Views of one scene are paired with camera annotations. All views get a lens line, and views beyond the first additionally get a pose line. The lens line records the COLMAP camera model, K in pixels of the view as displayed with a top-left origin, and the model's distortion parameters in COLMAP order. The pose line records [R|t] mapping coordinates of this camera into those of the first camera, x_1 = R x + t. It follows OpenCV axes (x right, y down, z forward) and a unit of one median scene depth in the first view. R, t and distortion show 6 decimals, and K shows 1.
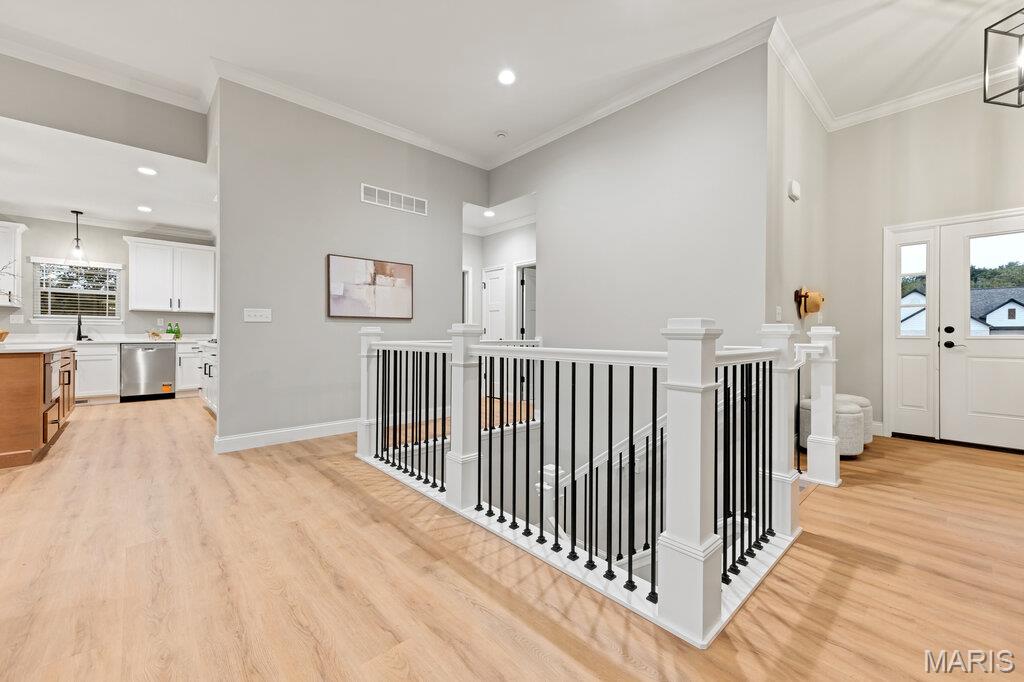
lens RADIAL K [[407.4, 0, 514.5], [0, 407.4, 330.8], [0, 0, 1]] dist [0.000807, 0.000023]
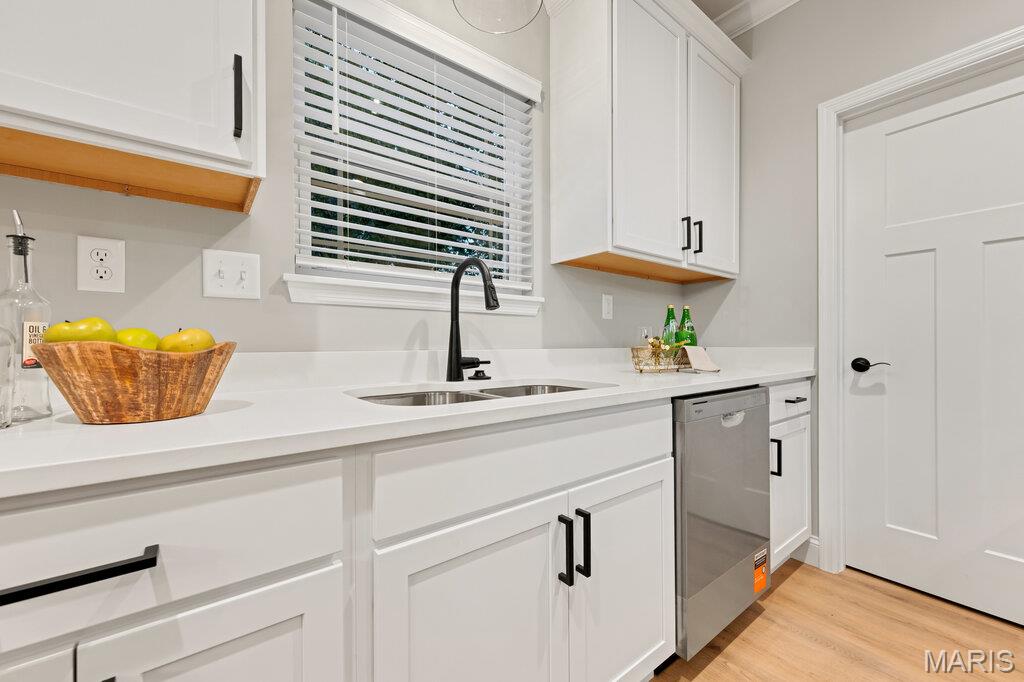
lens RADIAL K [[399.8, 0, 506.8], [0, 399.8, 344.5], [0, 0, 1]] dist [0.002881, 0.000209]
pose [[0.996018, -0.005135, -0.089006, -1.017583], [0.005485, 0.999978, 0.003686, 0.003527], [0.088985, -0.004159, 0.996024, 0.781260]]
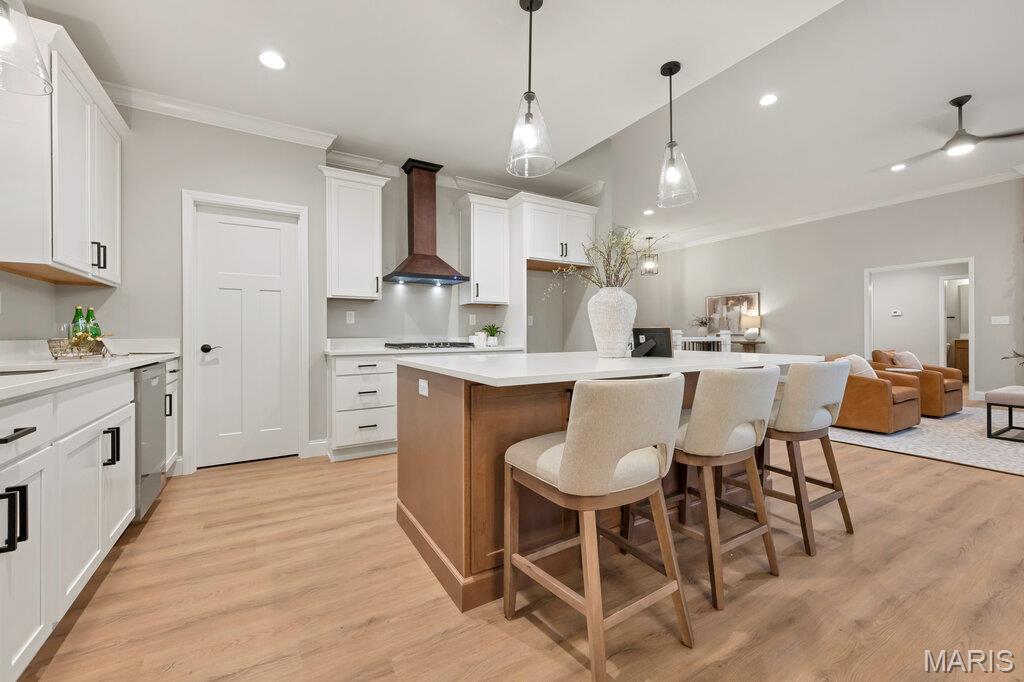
lens RADIAL K [[409.1, 0, 515.3], [0, 409.1, 335.4], [0, 0, 1]] dist [0.002857, 0.000095]
pose [[0.189250, -0.002730, 0.981925, -1.229085], [-0.001838, 0.999993, 0.003135, 0.001582], [-0.981927, -0.002398, 0.189244, 0.605978]]
